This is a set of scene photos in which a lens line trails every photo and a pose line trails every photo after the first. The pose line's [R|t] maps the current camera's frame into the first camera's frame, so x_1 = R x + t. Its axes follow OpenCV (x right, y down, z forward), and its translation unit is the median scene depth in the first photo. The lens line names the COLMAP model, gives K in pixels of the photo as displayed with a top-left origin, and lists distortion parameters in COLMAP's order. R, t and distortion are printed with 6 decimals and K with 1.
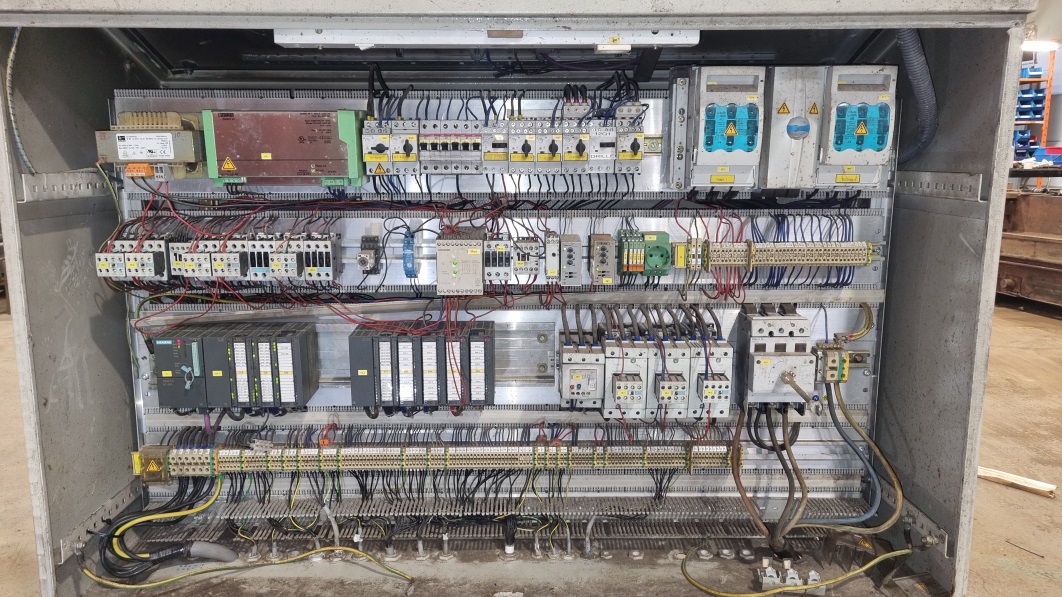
lens RADIAL K [[804.2, 0, 532.0], [0, 804.2, 293.3], [0, 0, 1]] dist [0.015059, 0.001357]
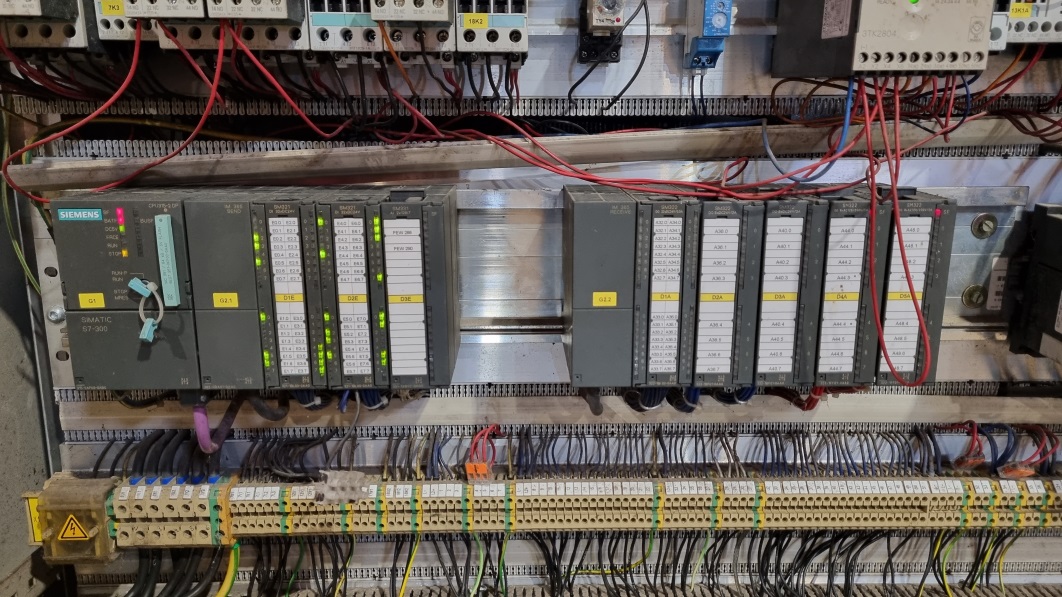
lens RADIAL K [[804.2, 0, 530.9], [0, 804.2, 304.1], [0, 0, 1]] dist [0.015059, 0.001357]
pose [[0.999994, 0.000966, 0.003470, -0.231951], [-0.001133, 0.998813, 0.048704, 0.077276], [-0.003419, -0.048707, 0.998807, 0.580376]]
